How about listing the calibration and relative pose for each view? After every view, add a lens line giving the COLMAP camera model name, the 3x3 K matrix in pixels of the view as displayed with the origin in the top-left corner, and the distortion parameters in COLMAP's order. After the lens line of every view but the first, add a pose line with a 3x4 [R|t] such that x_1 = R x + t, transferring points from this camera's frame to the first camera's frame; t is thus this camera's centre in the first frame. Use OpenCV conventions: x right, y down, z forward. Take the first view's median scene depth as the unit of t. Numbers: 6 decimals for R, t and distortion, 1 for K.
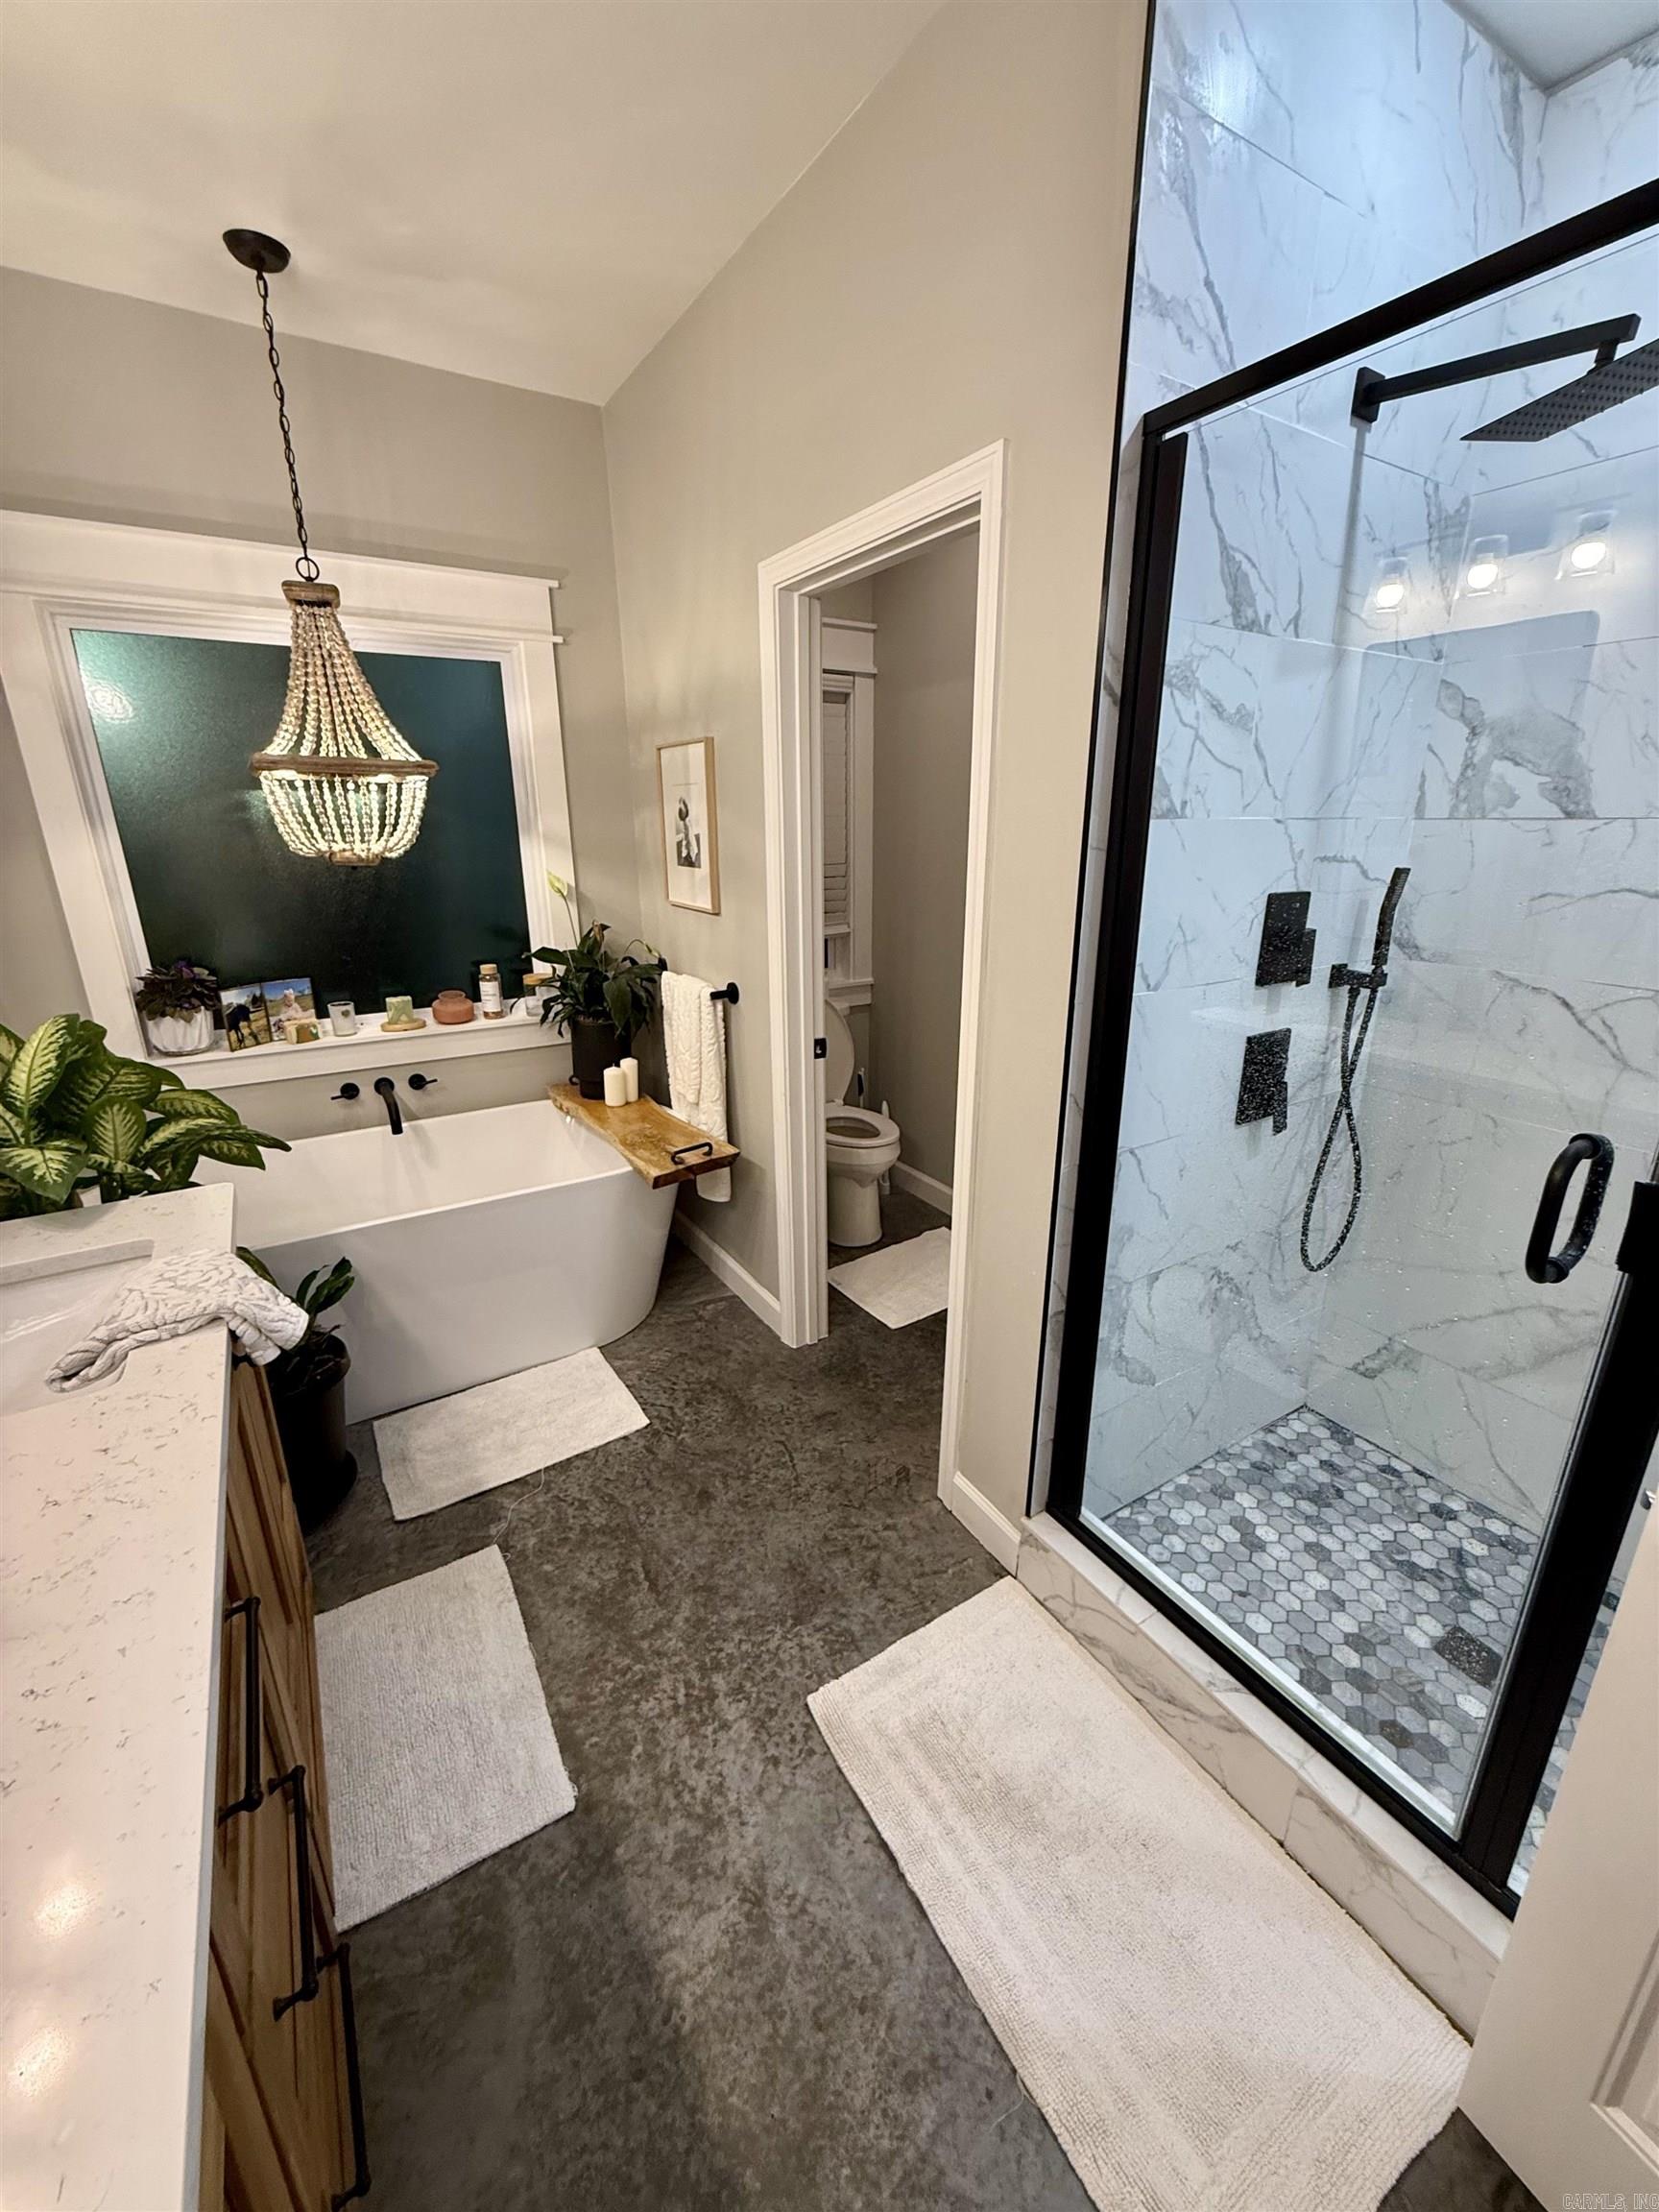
lens RADIAL K [[879.8, 0, 826.8], [0, 879.8, 1098.4], [0, 0, 1]] dist [-0.001547, 0.000032]
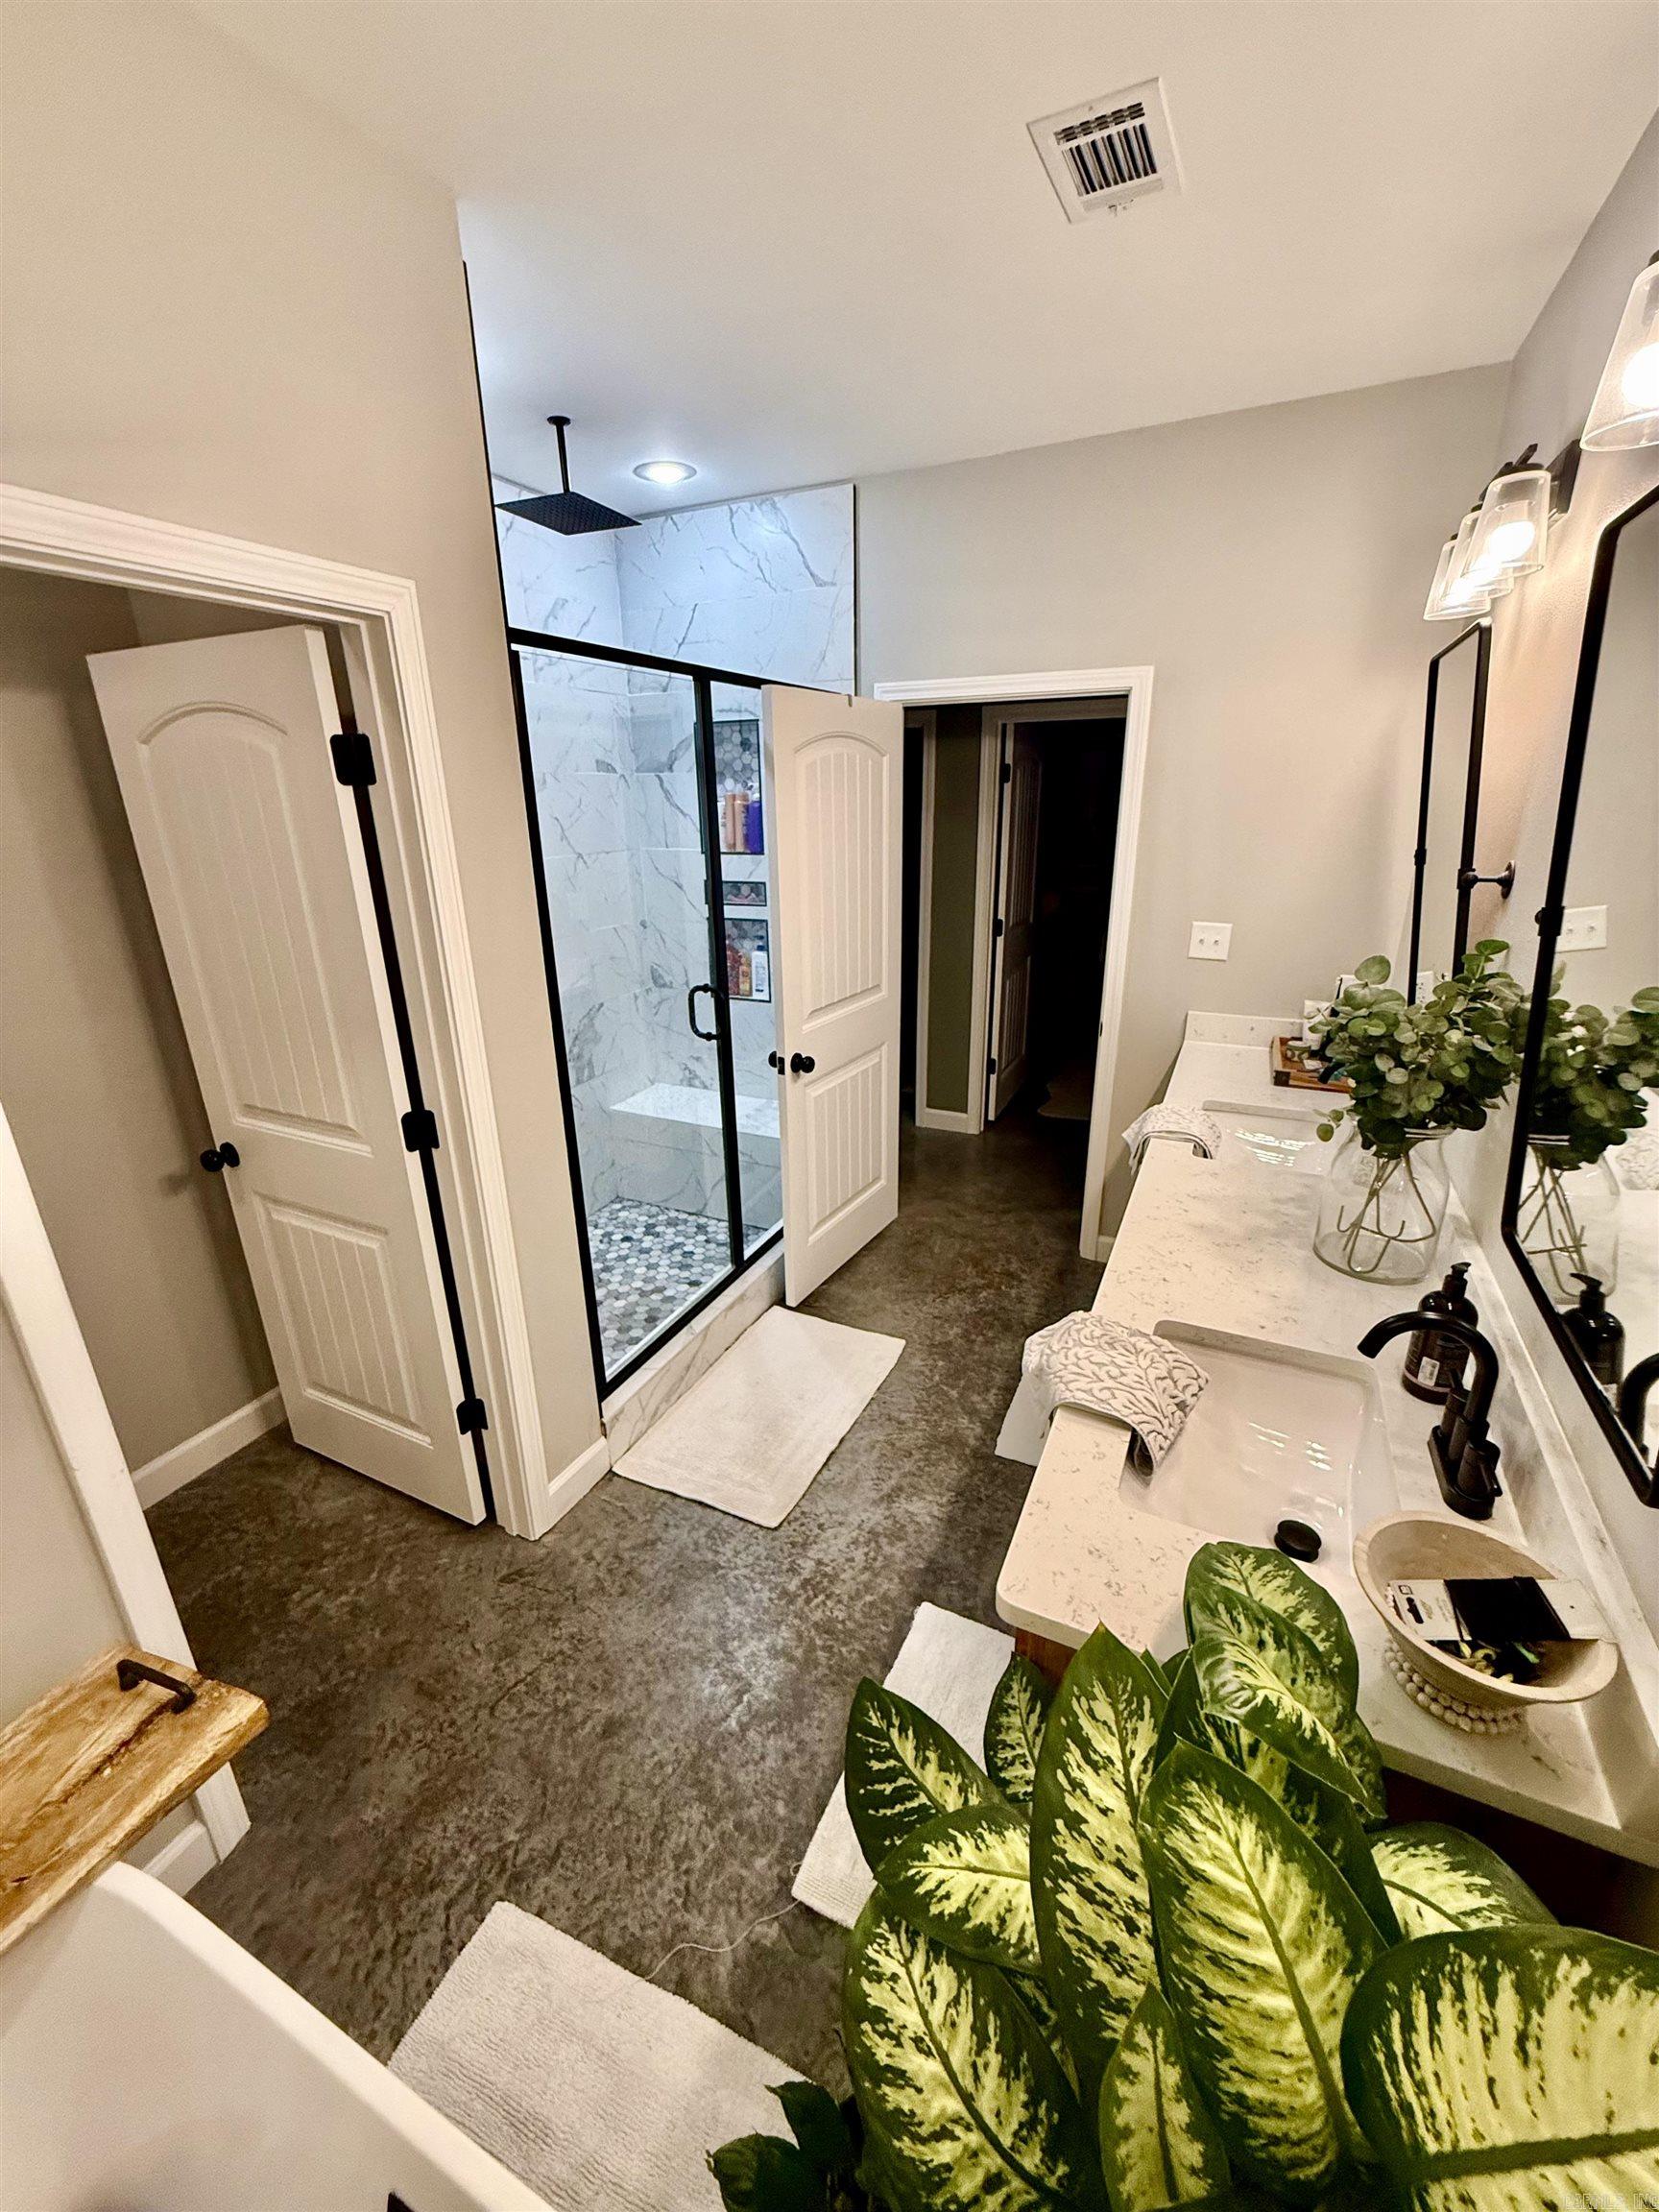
lens RADIAL K [[879.8, 0, 826.8], [0, 879.8, 1098.4], [0, 0, 1]] dist [-0.001547, 0.000032]
pose [[-0.539487, -0.265759, 0.798953, -0.726573], [0.269577, 0.844418, 0.462911, -0.368407], [-0.797673, 0.465114, -0.383910, 0.843474]]
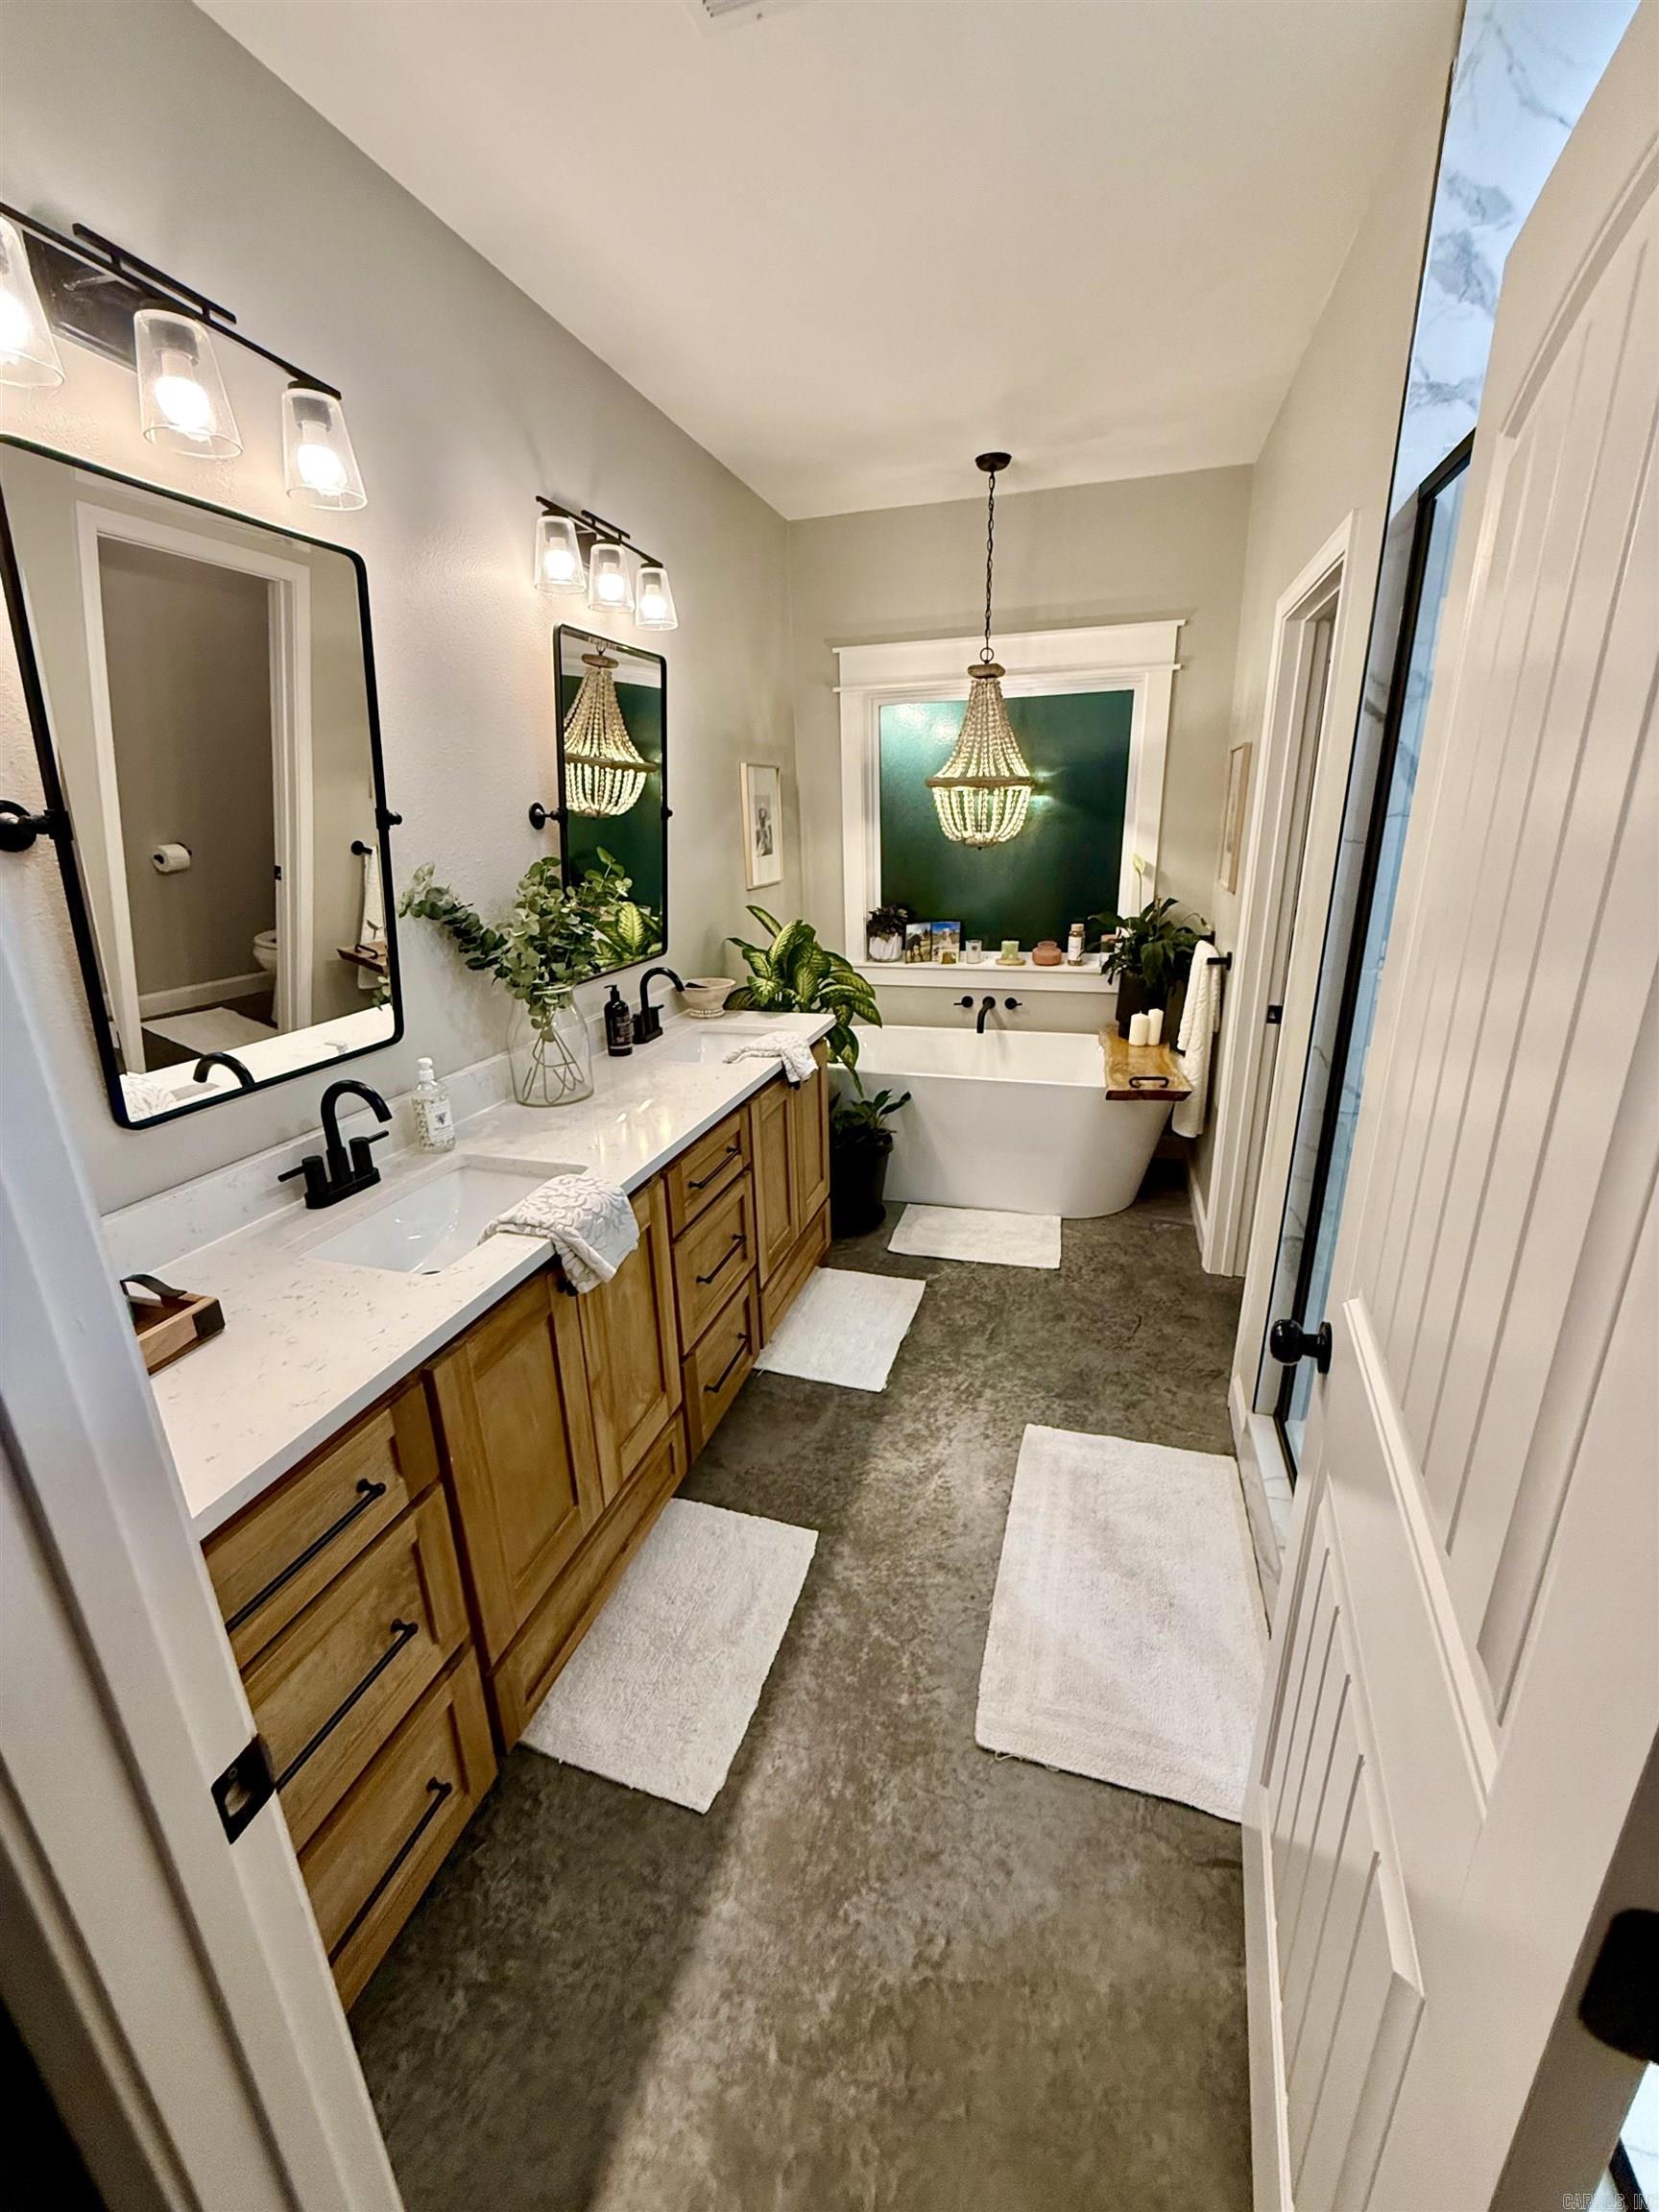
lens RADIAL K [[878.4, 0, 822.6], [0, 878.4, 1093.8], [0, 0, 1]] dist [-0.001026, -0.000073]
pose [[0.658601, 0.216050, -0.720810, 0.500180], [-0.205838, 0.973088, 0.103592, 0.050550], [0.723793, 0.080145, 0.685347, -0.209339]]
